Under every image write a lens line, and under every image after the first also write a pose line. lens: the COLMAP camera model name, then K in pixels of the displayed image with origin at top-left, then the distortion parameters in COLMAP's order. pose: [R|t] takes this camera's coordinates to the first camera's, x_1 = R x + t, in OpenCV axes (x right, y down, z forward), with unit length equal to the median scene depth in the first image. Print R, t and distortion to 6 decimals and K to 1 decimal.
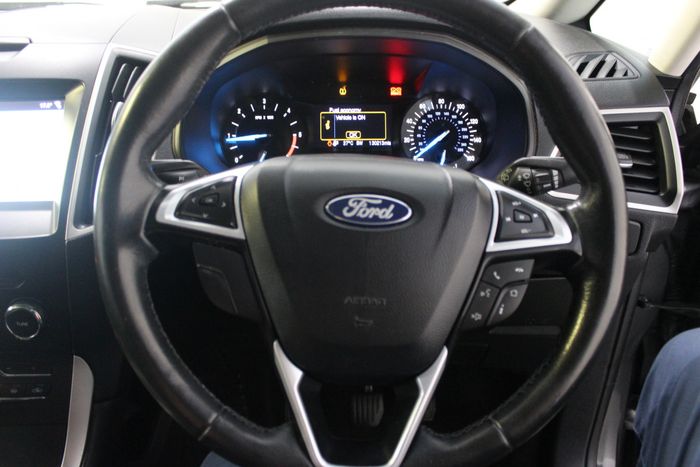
lens RADIAL K [[581.9, 0, 350.0], [0, 581.9, 233.5], [0, 0, 1]] dist [-0.150435, 0.111016]
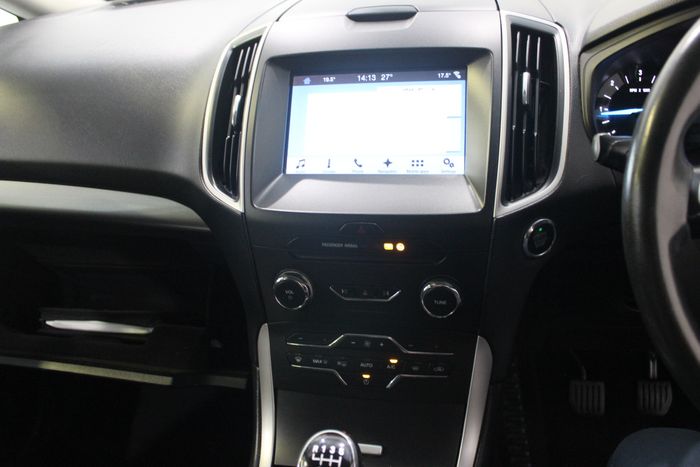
lens RADIAL K [[581.9, 0, 350.0], [0, 581.9, 233.5], [0, 0, 1]] dist [-0.150435, 0.111016]
pose [[0.972995, 0.036603, -0.227906, -0.392684], [-0.024063, 0.998052, 0.057560, -0.009212], [0.229569, -0.050521, 0.971980, -0.007586]]
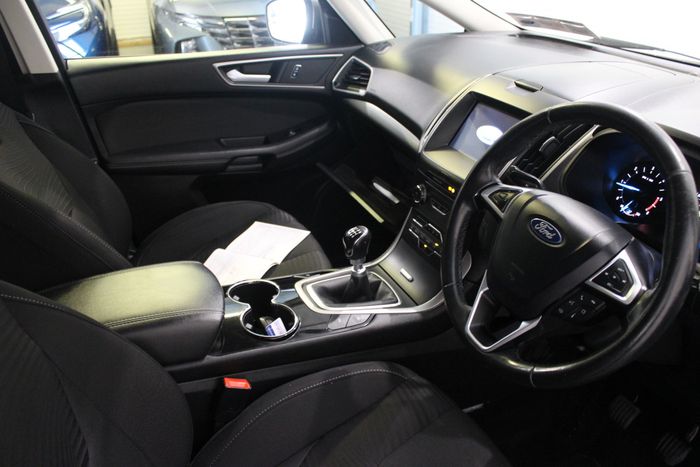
lens RADIAL K [[581.9, 0, 350.0], [0, 581.9, 233.5], [0, 0, 1]] dist [-0.150435, 0.111016]
pose [[0.388778, 0.423240, -0.818364, 0.757129], [-0.400851, 0.877469, 0.263376, -0.154037], [0.829561, 0.225647, 0.510796, -0.285375]]
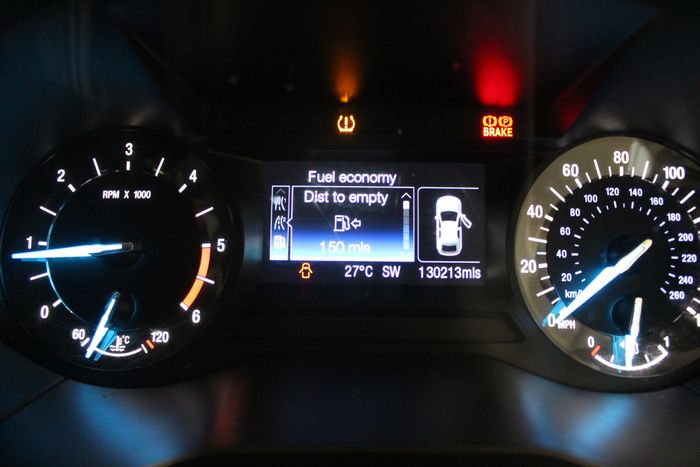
lens RADIAL K [[581.9, 0, 350.0], [0, 581.9, 233.5], [0, 0, 1]] dist [-0.150435, 0.111016]
pose [[0.999597, 0.017434, -0.022421, -0.000866], [-0.019673, 0.994397, -0.103866, -0.143013], [0.020484, 0.104265, 0.994339, 0.653427]]
